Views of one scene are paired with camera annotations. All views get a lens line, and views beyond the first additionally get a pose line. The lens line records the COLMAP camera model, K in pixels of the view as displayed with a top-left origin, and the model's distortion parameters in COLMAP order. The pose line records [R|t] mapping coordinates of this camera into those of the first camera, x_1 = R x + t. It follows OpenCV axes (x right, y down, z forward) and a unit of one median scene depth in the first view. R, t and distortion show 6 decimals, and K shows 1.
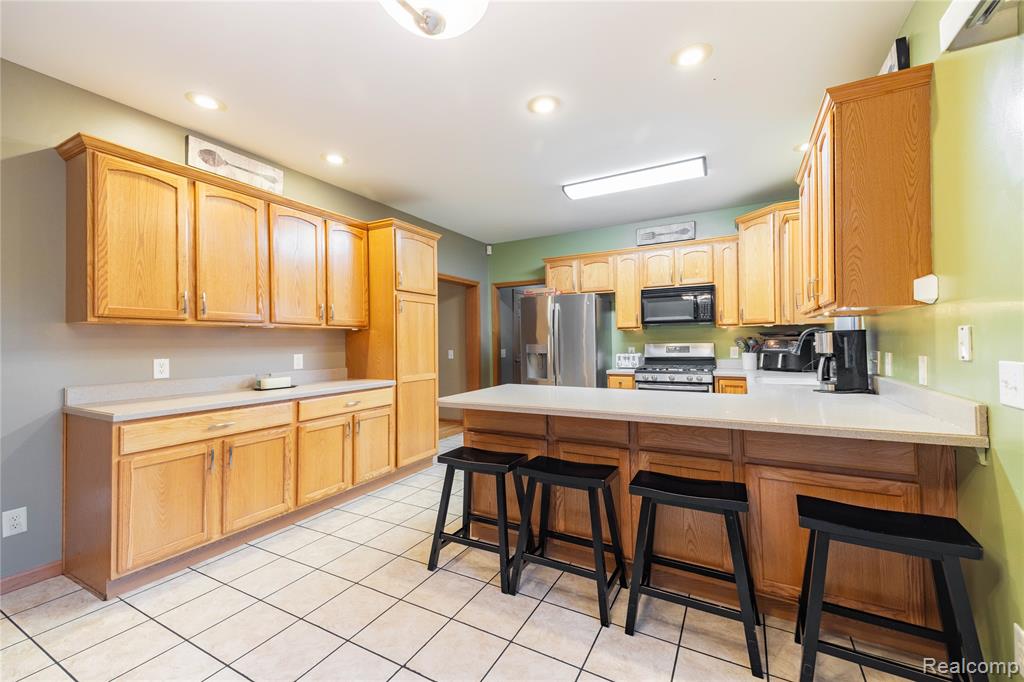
lens RADIAL K [[417.3, 0, 512.8], [0, 417.3, 339.2], [0, 0, 1]] dist [0.026120, -0.003195]
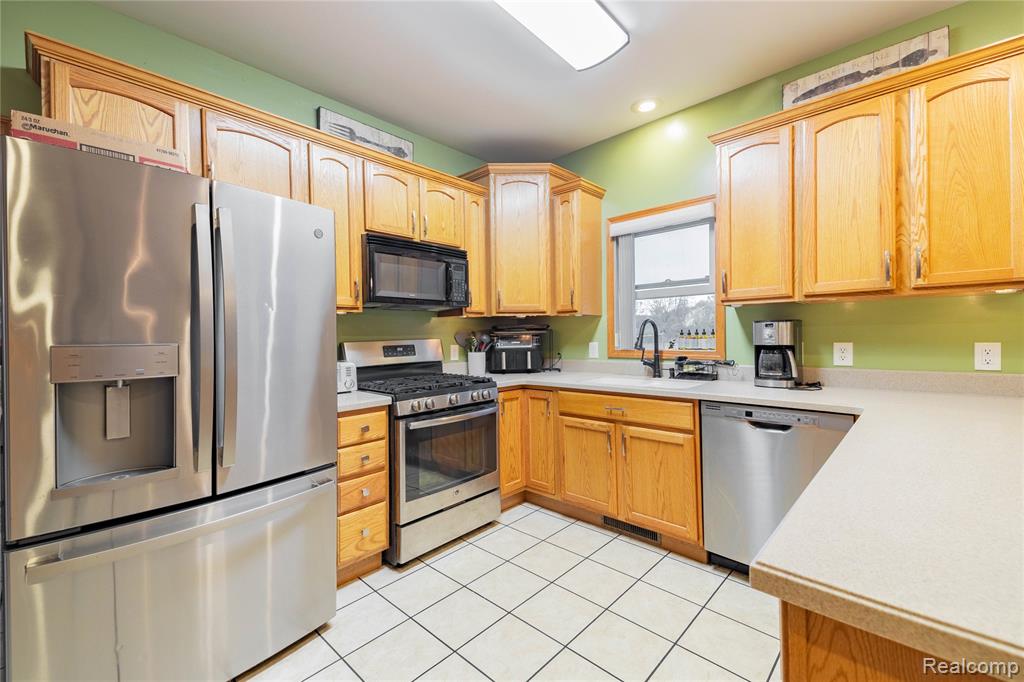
lens RADIAL K [[417.3, 0, 508.0], [0, 417.3, 341.1], [0, 0, 1]] dist [0.026120, -0.003195]
pose [[0.267252, -0.004355, 0.963617, -0.138911], [0.005190, 0.999982, 0.003080, 0.010994], [-0.963613, 0.004178, 0.267270, 0.754536]]
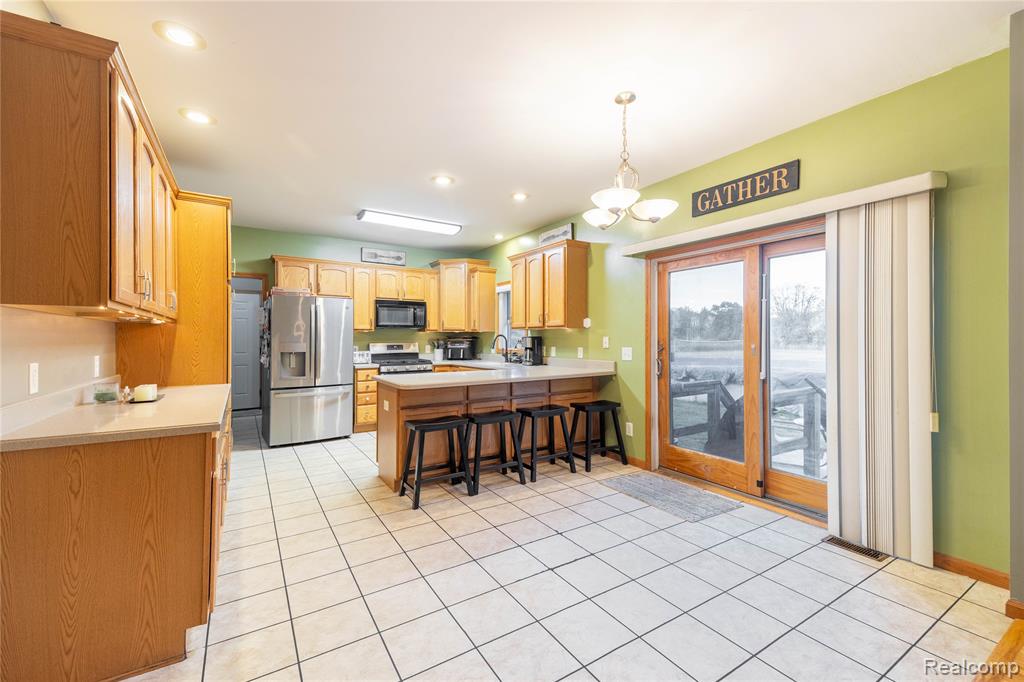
lens RADIAL K [[417.3, 0, 517.1], [0, 417.3, 344.0], [0, 0, 1]] dist [0.026120, -0.003195]
pose [[0.484236, 0.000729, 0.874937, -0.614814], [-0.009818, 0.999941, 0.004601, 0.004495], [-0.874883, -0.010818, 0.484214, 0.033798]]
